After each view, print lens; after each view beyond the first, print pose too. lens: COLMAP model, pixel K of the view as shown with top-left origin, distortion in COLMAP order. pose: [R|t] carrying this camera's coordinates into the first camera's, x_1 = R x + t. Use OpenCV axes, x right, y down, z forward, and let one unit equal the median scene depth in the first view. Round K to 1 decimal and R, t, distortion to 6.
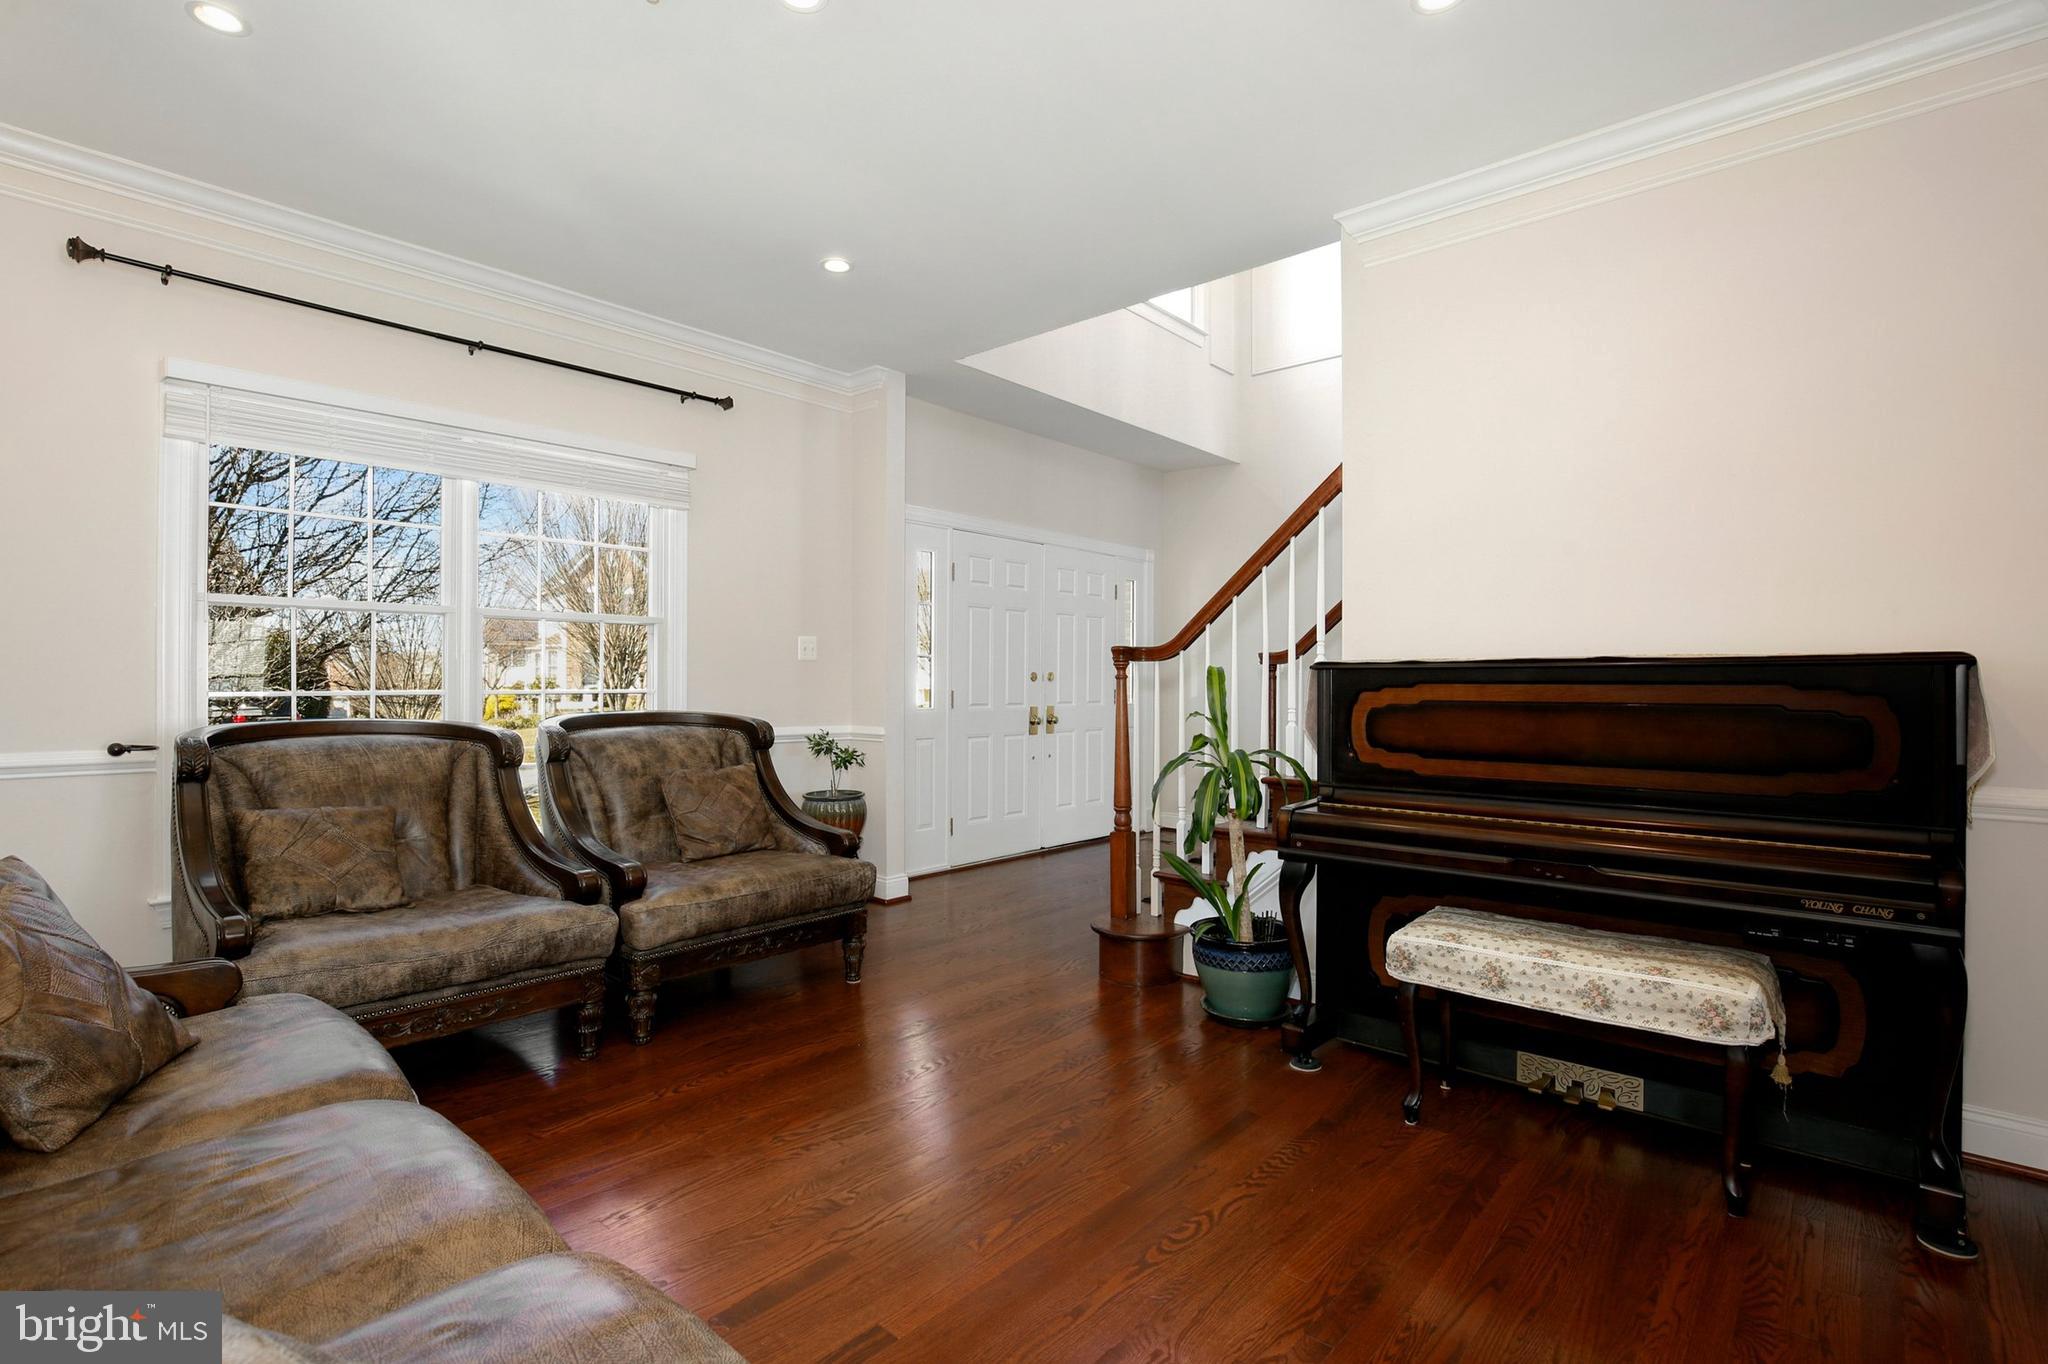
lens RADIAL K [[958.0, 0, 1019.0], [0, 958.0, 683.7], [0, 0, 1]] dist [-0.029964, 0.003085]
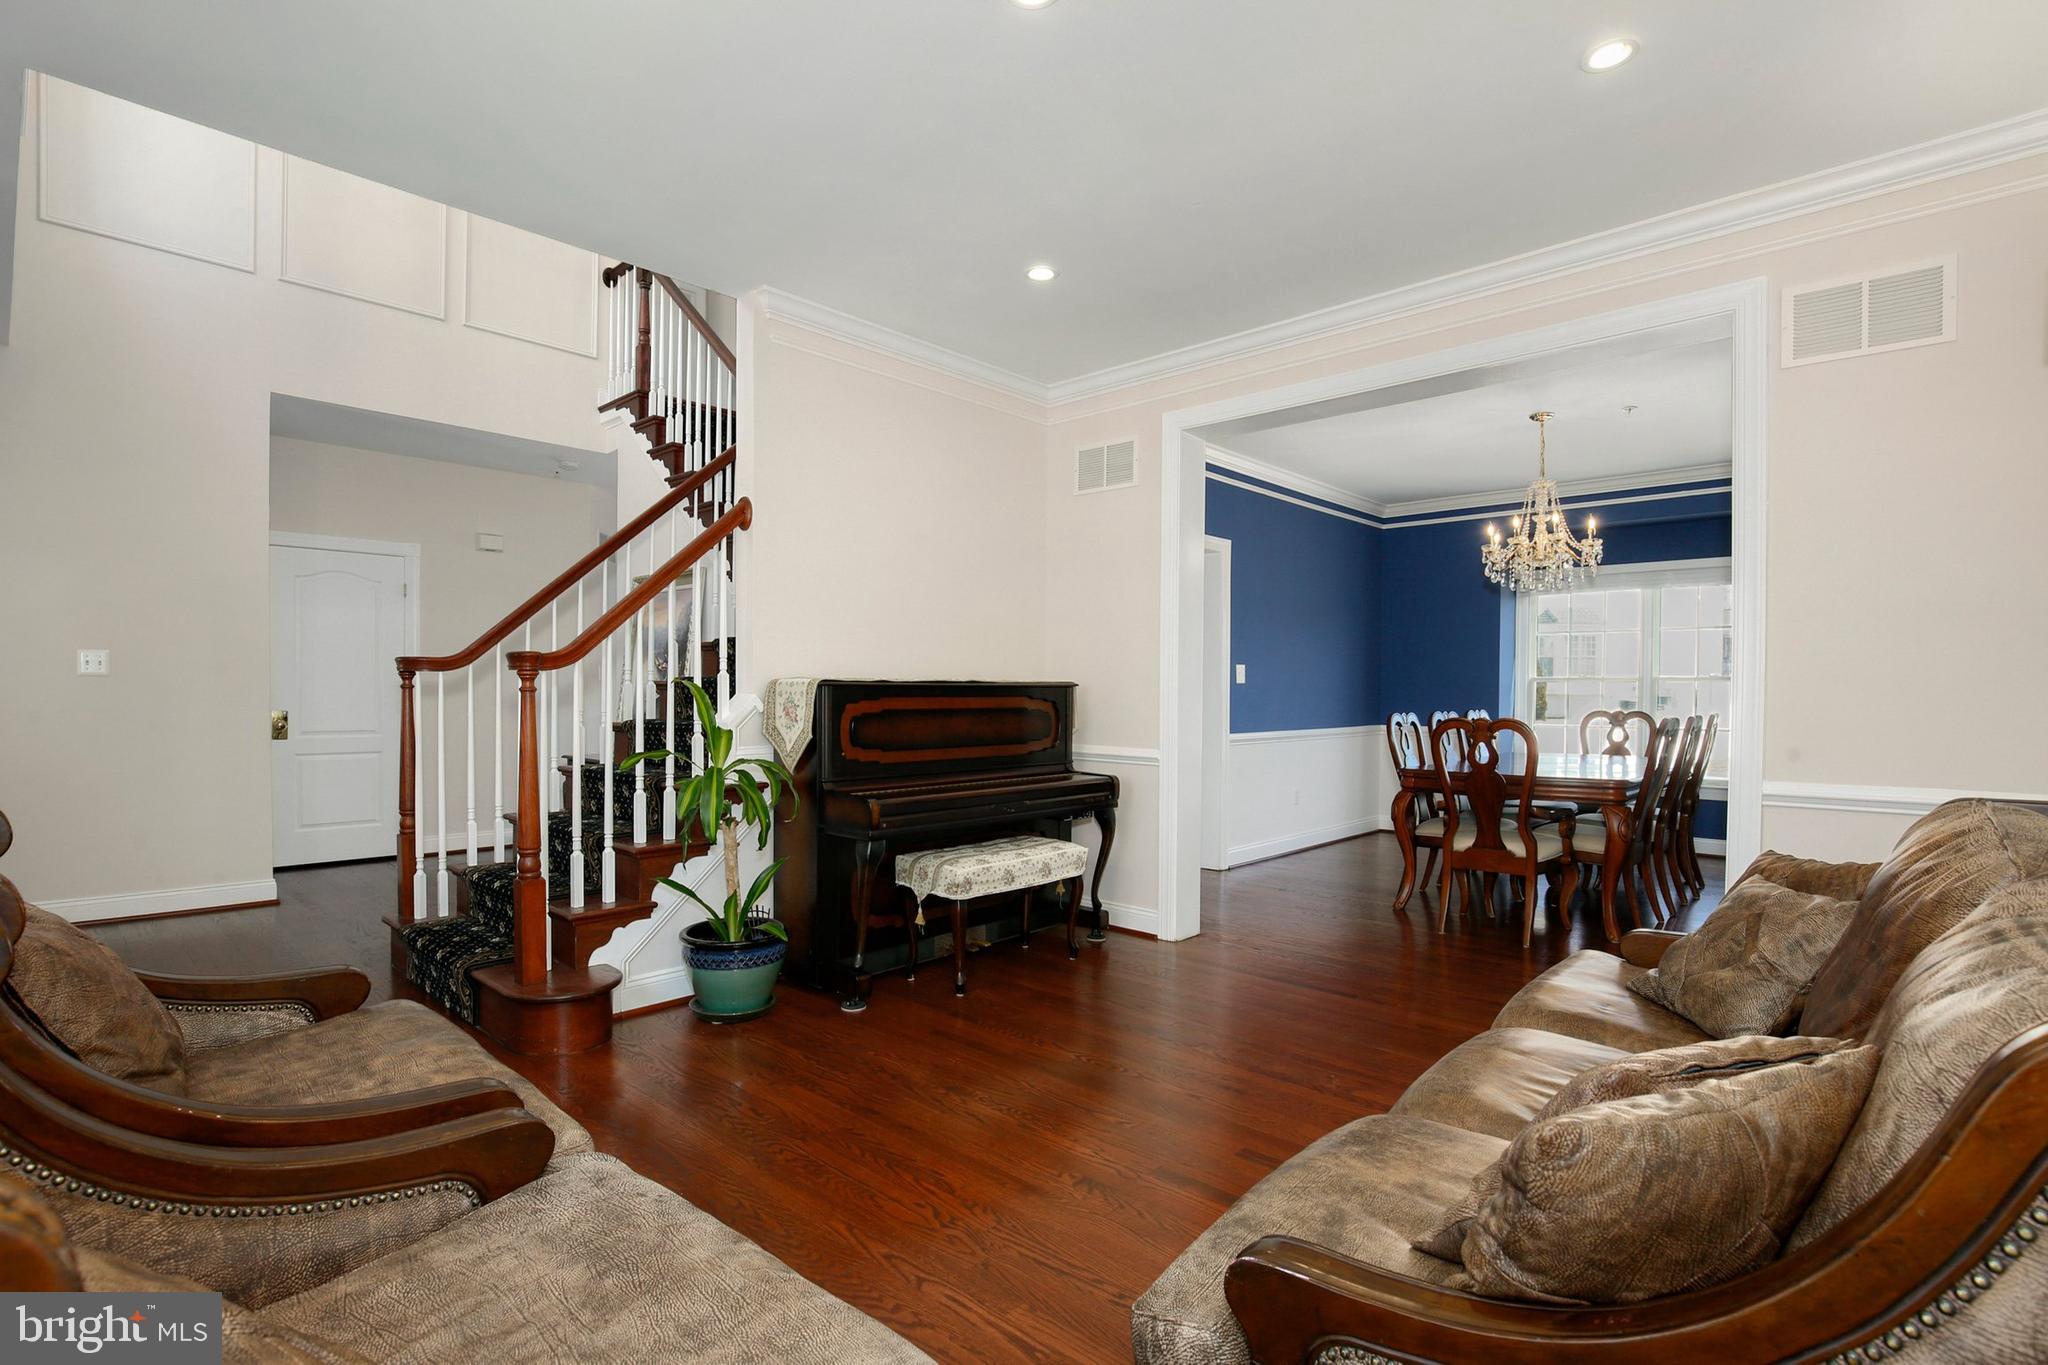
lens RADIAL K [[958.0, 0, 1019.2], [0, 958.0, 687.5], [0, 0, 1]] dist [-0.029964, 0.003085]
pose [[0.042333, -0.007875, 0.999073, -0.924089], [-0.009039, 0.999925, 0.008265, -0.025832], [-0.999063, -0.009380, 0.042258, 0.732717]]
